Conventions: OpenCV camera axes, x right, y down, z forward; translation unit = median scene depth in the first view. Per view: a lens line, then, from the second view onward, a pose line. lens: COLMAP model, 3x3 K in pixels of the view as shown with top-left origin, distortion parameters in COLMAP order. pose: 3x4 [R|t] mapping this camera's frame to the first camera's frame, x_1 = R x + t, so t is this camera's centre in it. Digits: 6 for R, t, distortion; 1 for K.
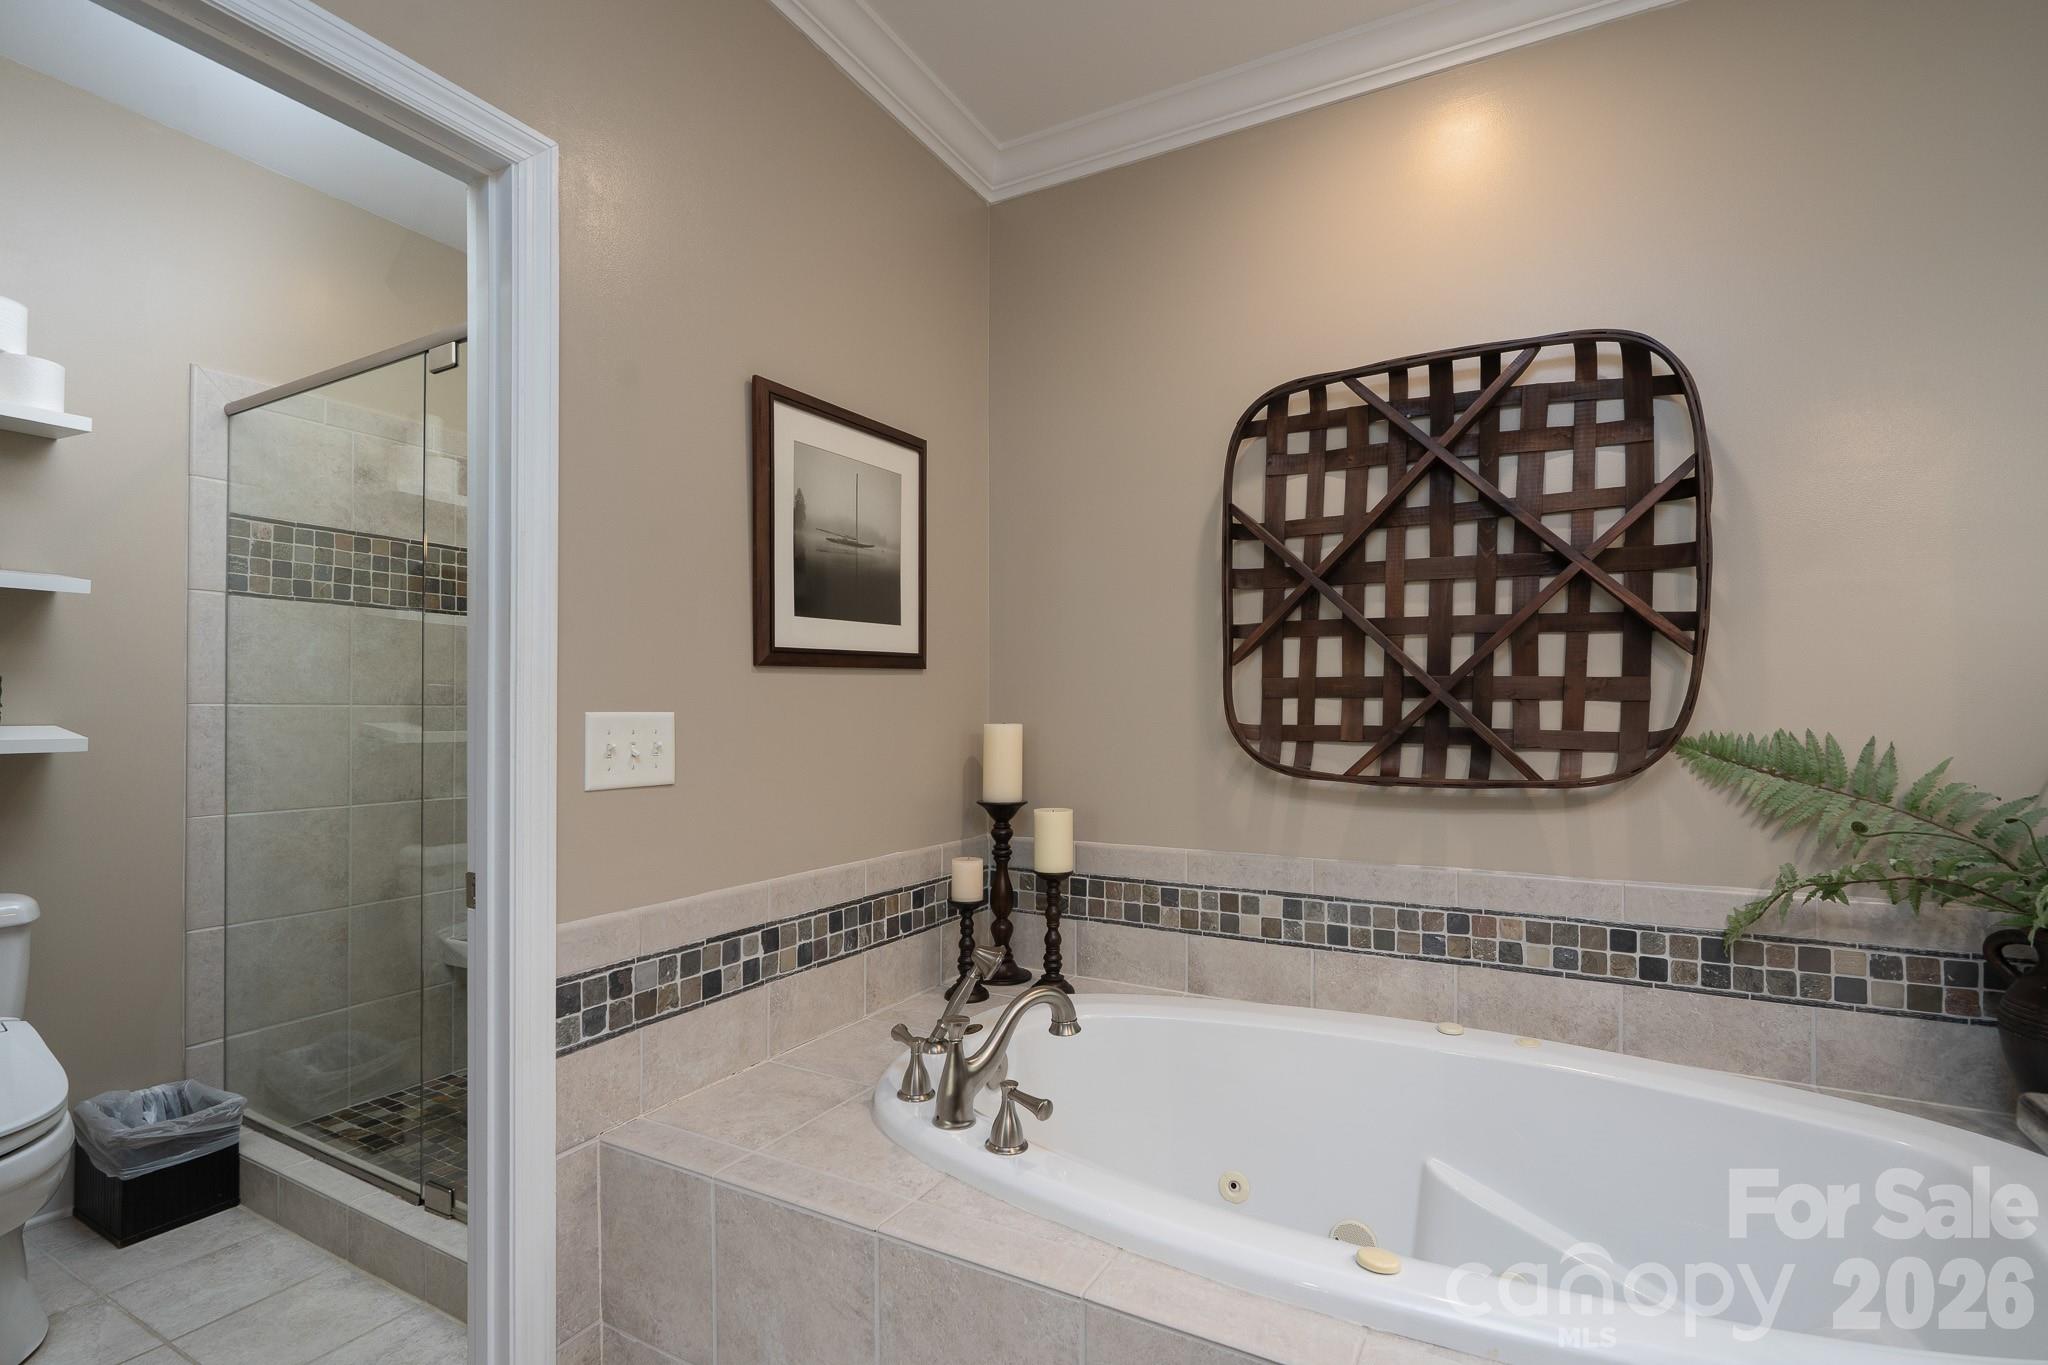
lens RADIAL K [[940.7, 0, 1033.6], [0, 940.7, 701.1], [0, 0, 1]] dist [-0.003343, 0.000371]
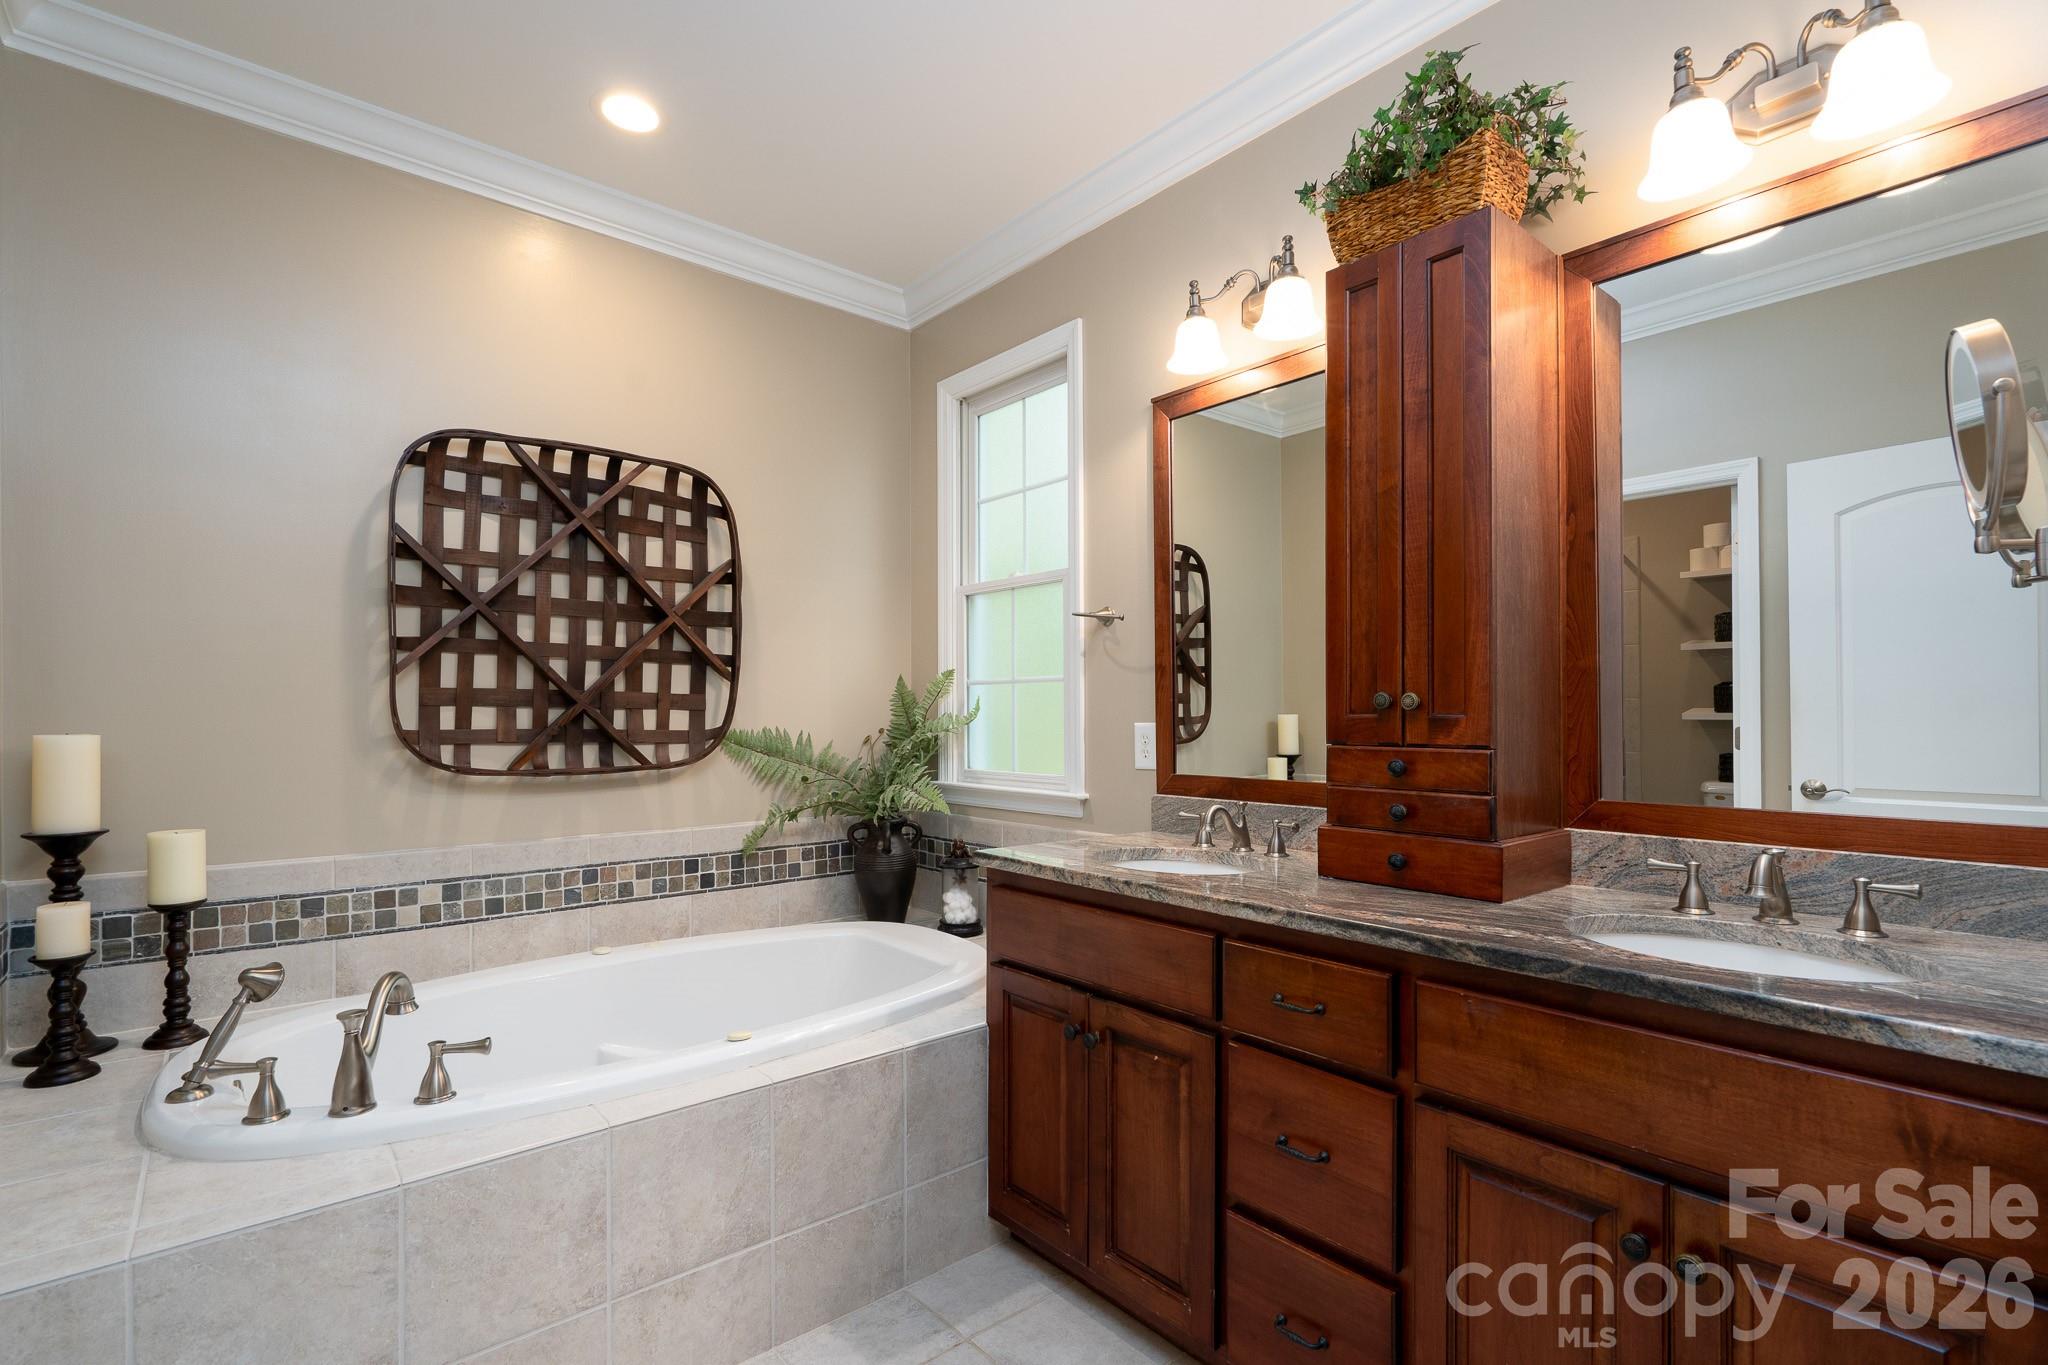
lens RADIAL K [[940.7, 0, 1032.5], [0, 940.7, 710.9], [0, 0, 1]] dist [-0.003343, 0.000371]
pose [[0.345644, 0.003462, 0.938359, -0.623740], [-0.002605, 0.999993, -0.002730, 0.004510], [-0.938362, -0.001501, 0.345651, -0.052553]]
